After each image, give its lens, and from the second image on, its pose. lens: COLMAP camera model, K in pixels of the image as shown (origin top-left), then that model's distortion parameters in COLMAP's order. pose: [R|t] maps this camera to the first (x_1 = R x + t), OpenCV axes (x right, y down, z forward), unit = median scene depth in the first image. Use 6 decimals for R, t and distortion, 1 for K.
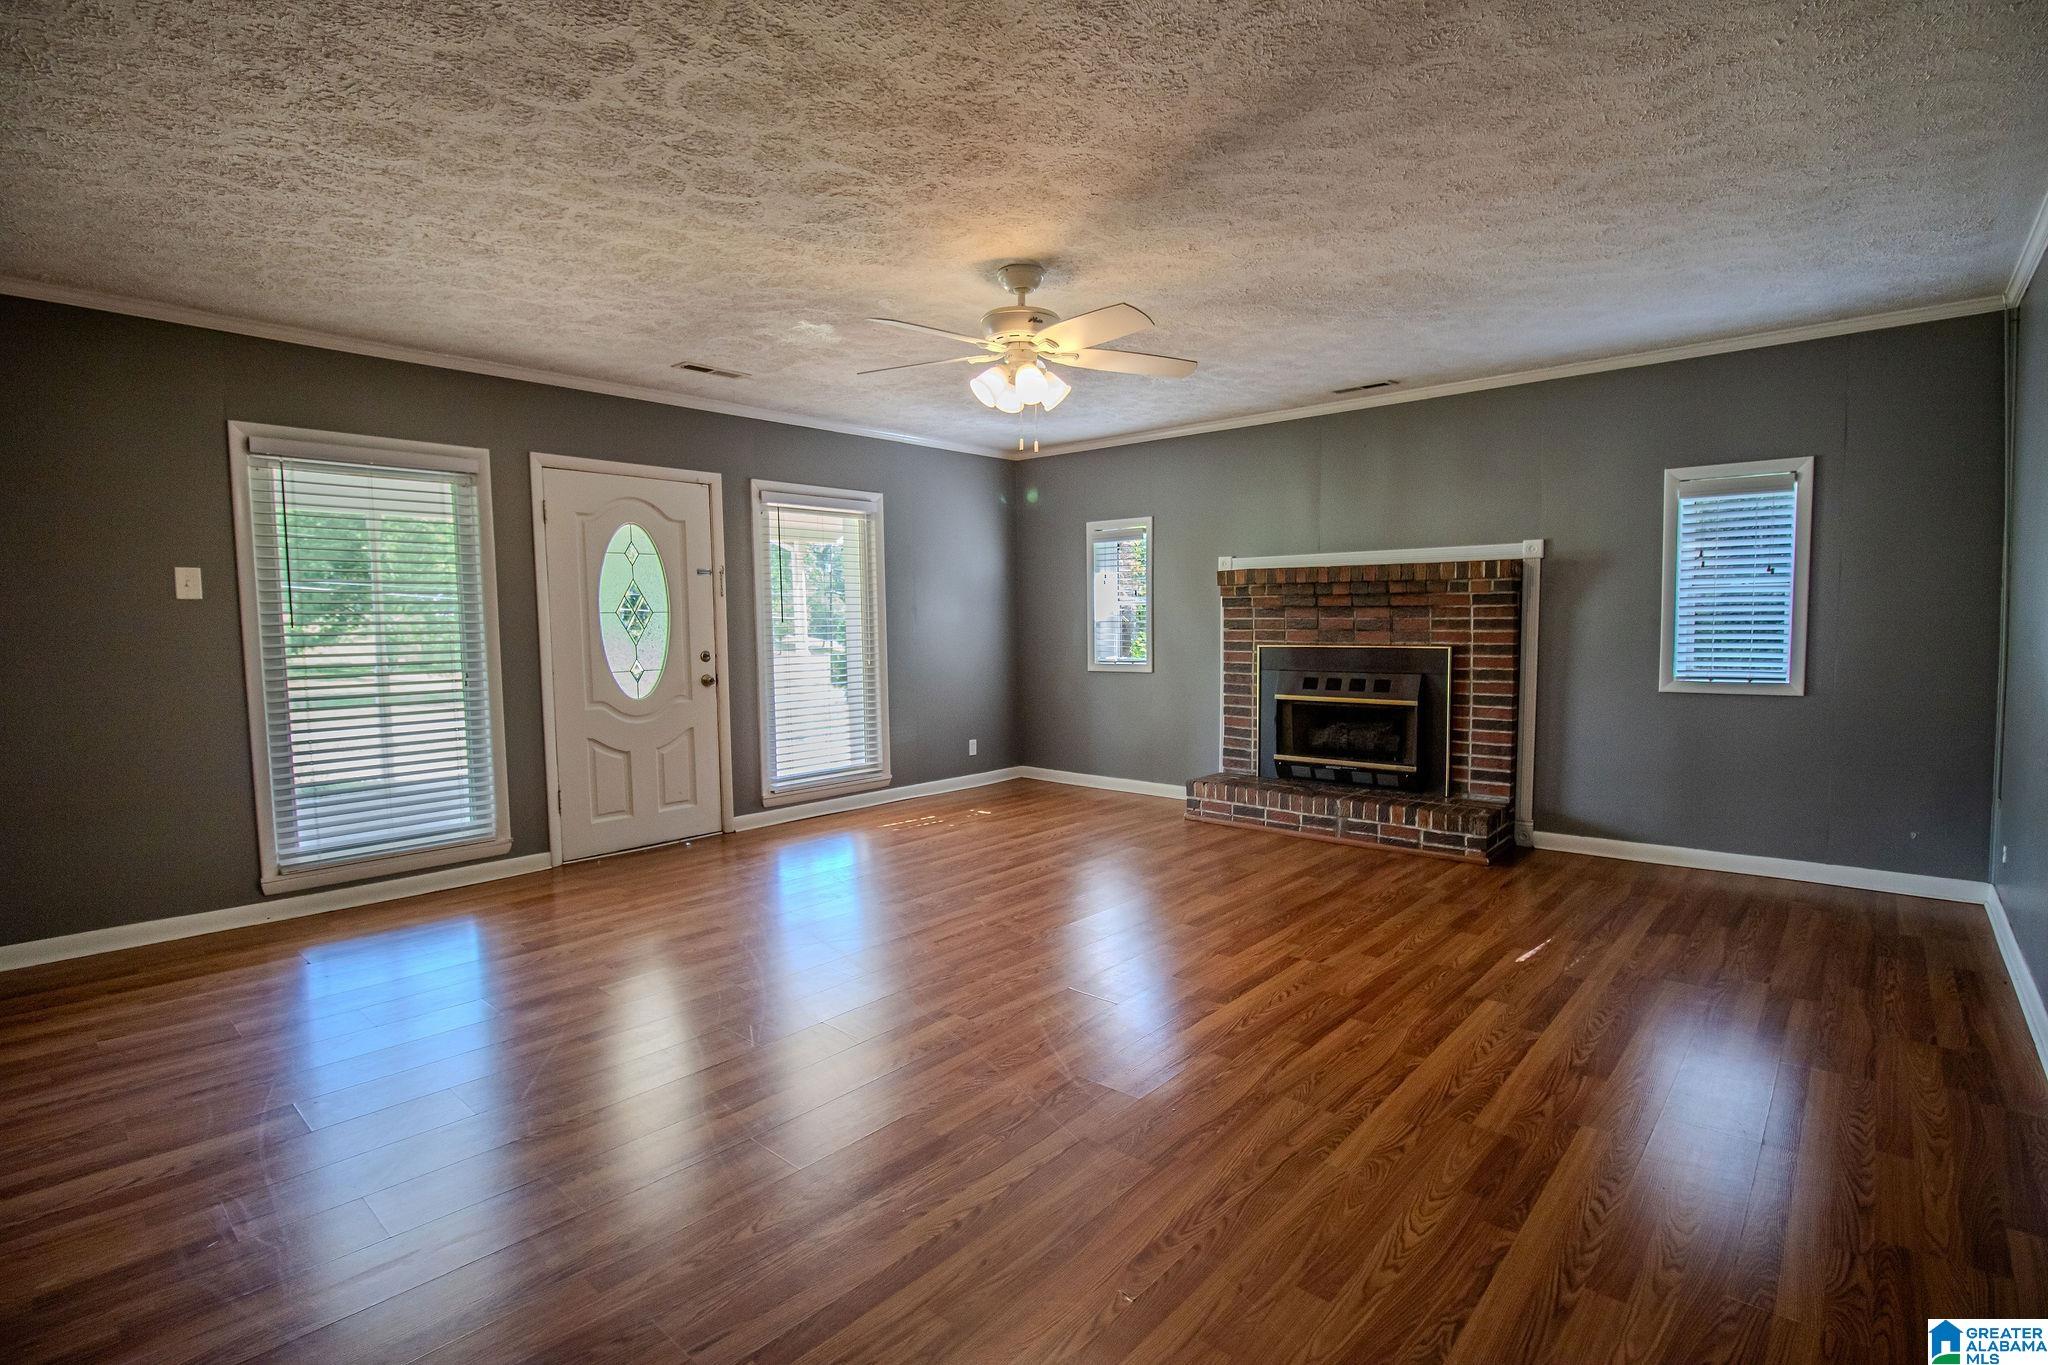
lens RADIAL K [[957.3, 0, 1029.1], [0, 957.3, 690.1], [0, 0, 1]] dist [-0.001013, -0.012003]
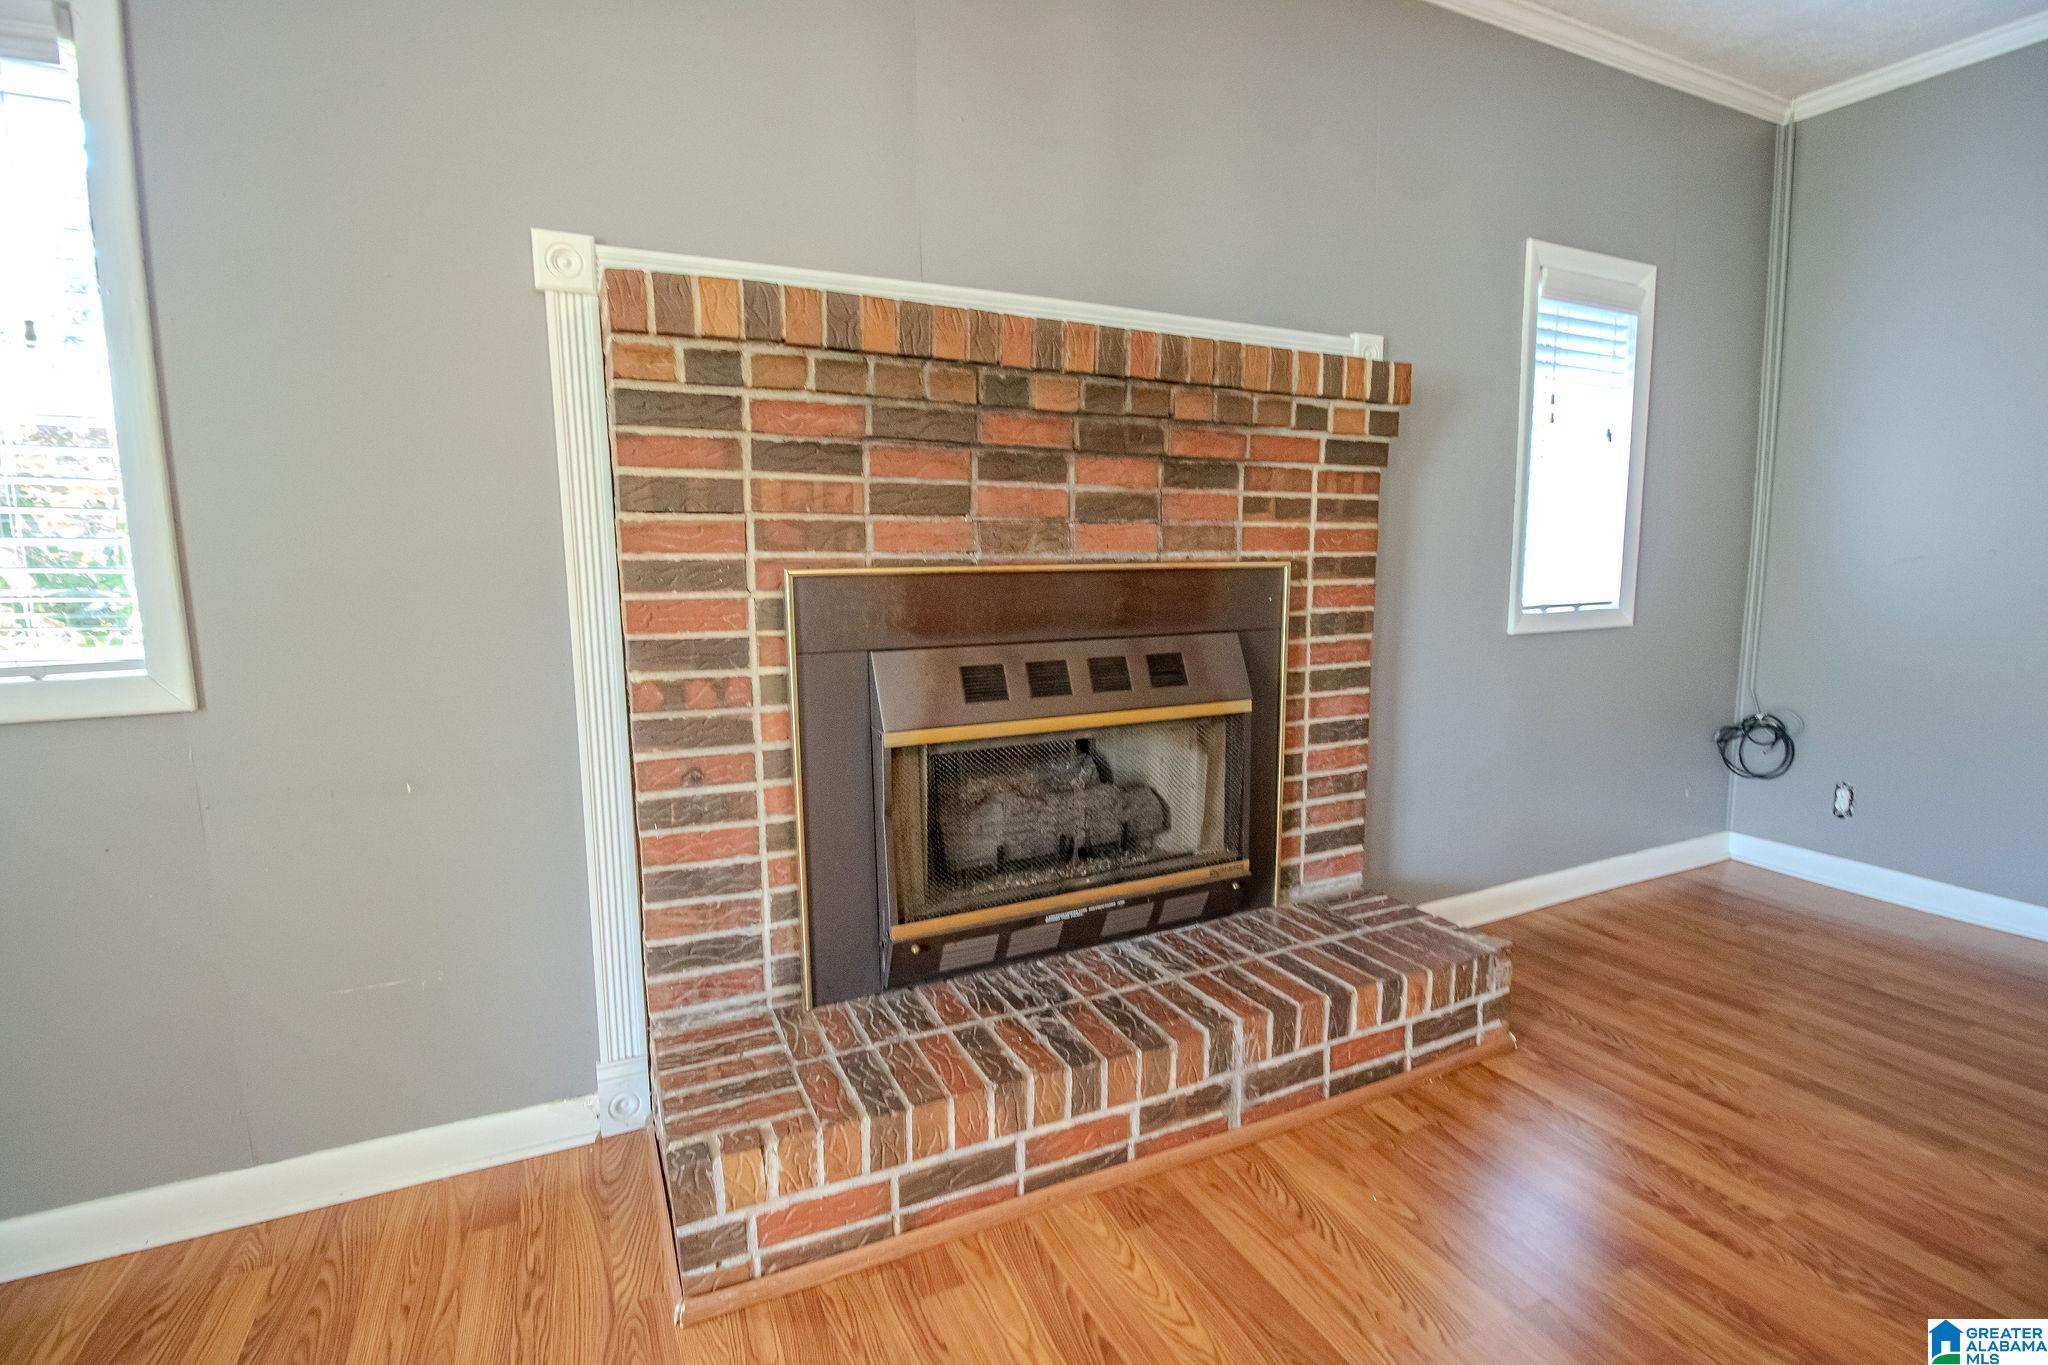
lens RADIAL K [[957.3, 0, 1025.8], [0, 957.3, 693.2], [0, 0, 1]] dist [-0.001013, -0.012003]
pose [[0.388738, -0.122365, 0.913187, 0.003284], [0.071444, 0.992161, 0.102534, -0.040550], [-0.918574, 0.025383, 0.394433, 0.968228]]
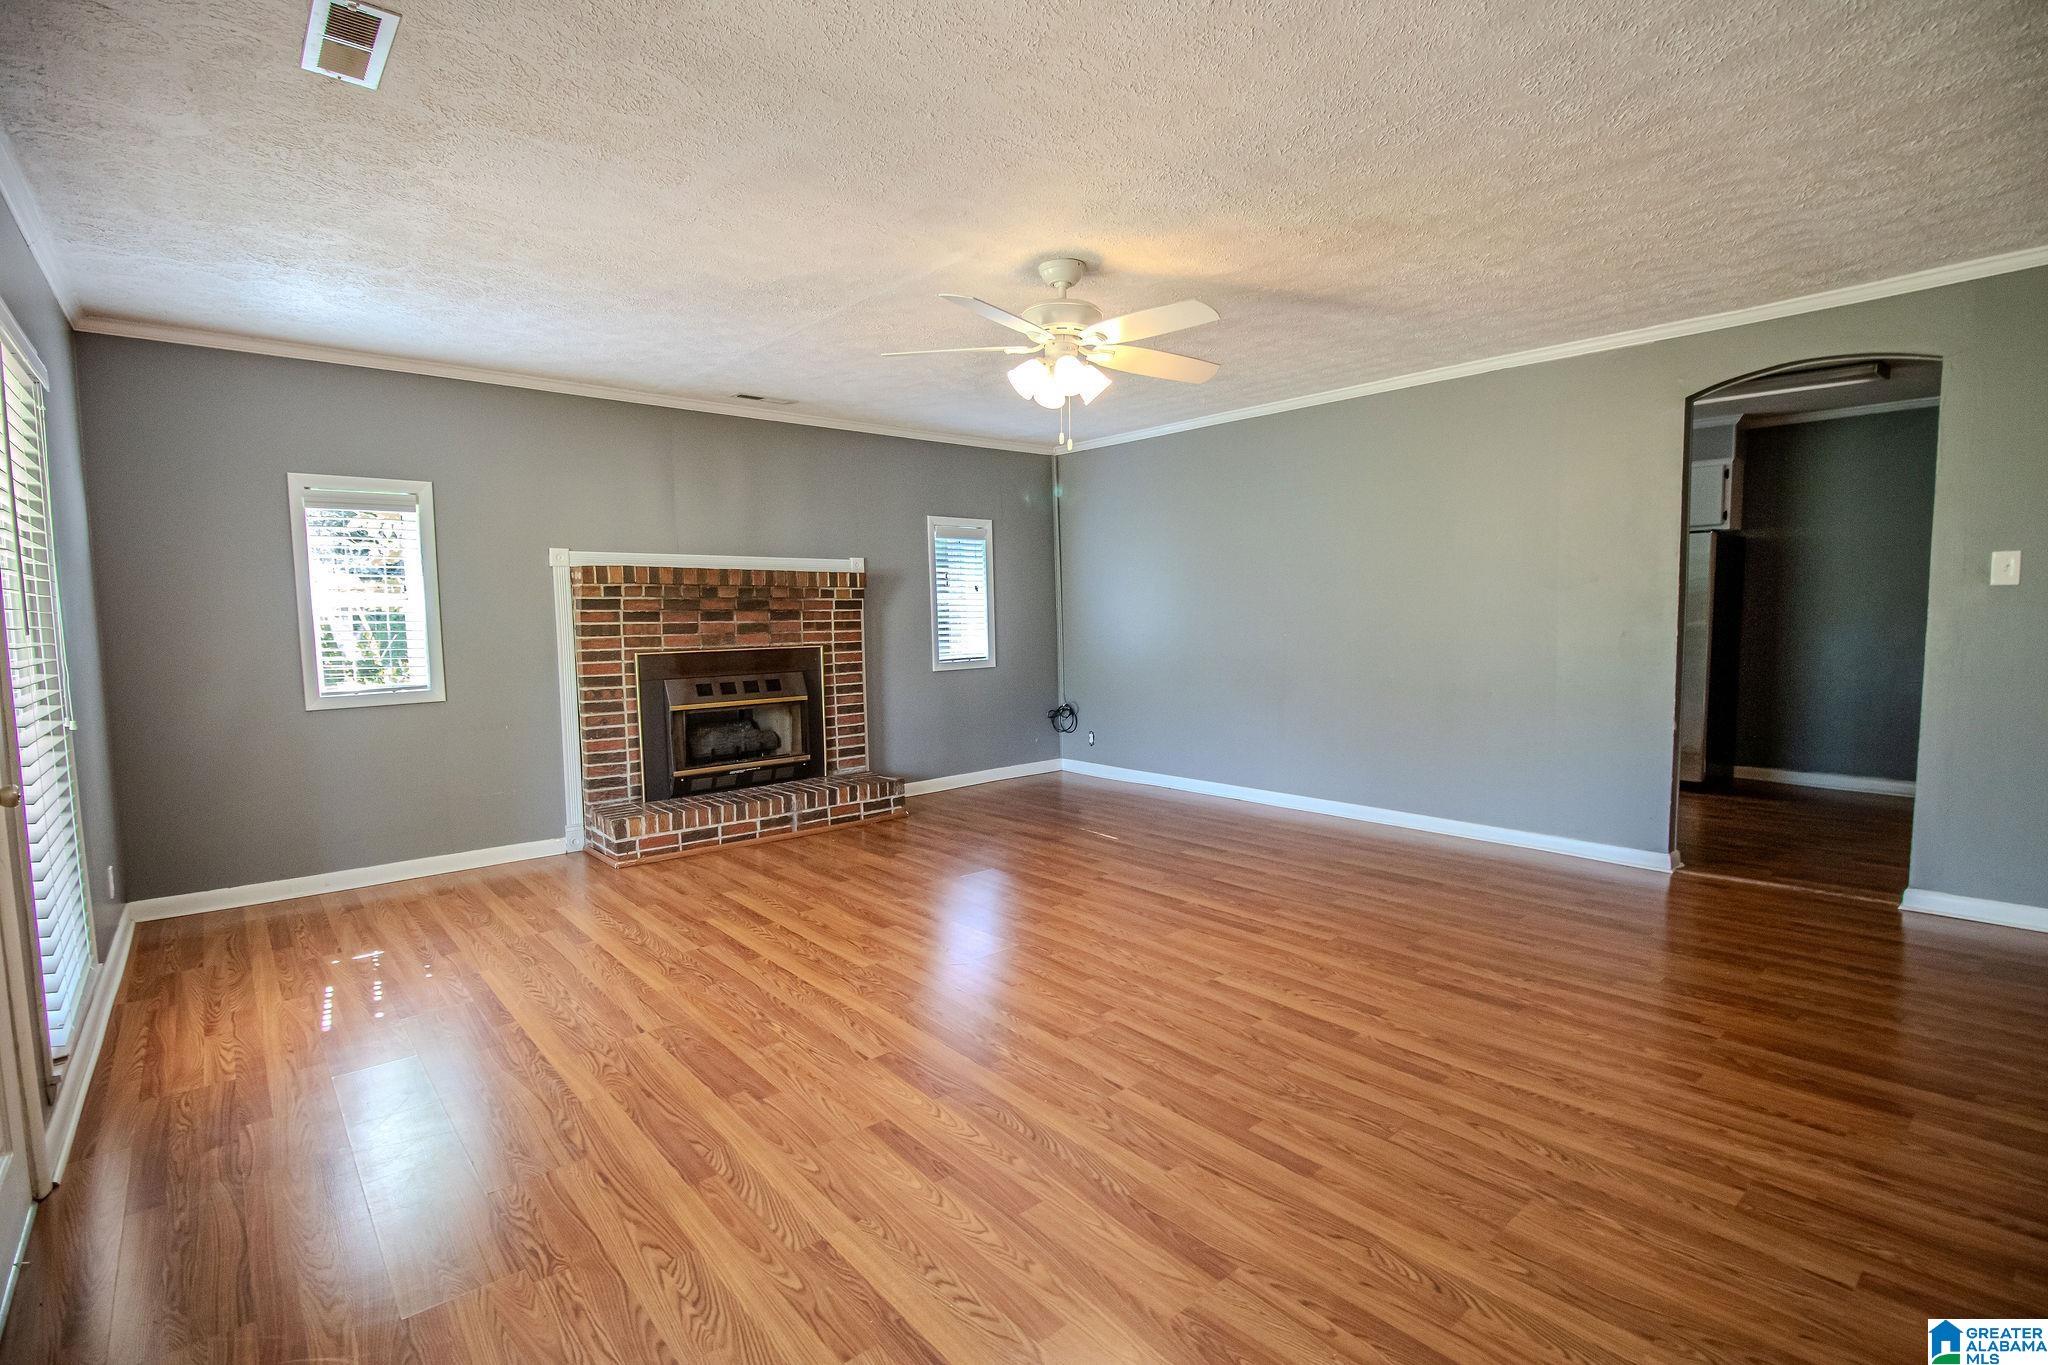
lens RADIAL K [[957.3, 0, 1031.7], [0, 957.3, 691.5], [0, 0, 1]] dist [-0.001013, -0.012003]
pose [[0.124847, -0.071833, 0.989572, -0.688488], [0.088085, 0.994240, 0.061059, -0.039536], [-0.988258, 0.079543, 0.130456, 0.622849]]
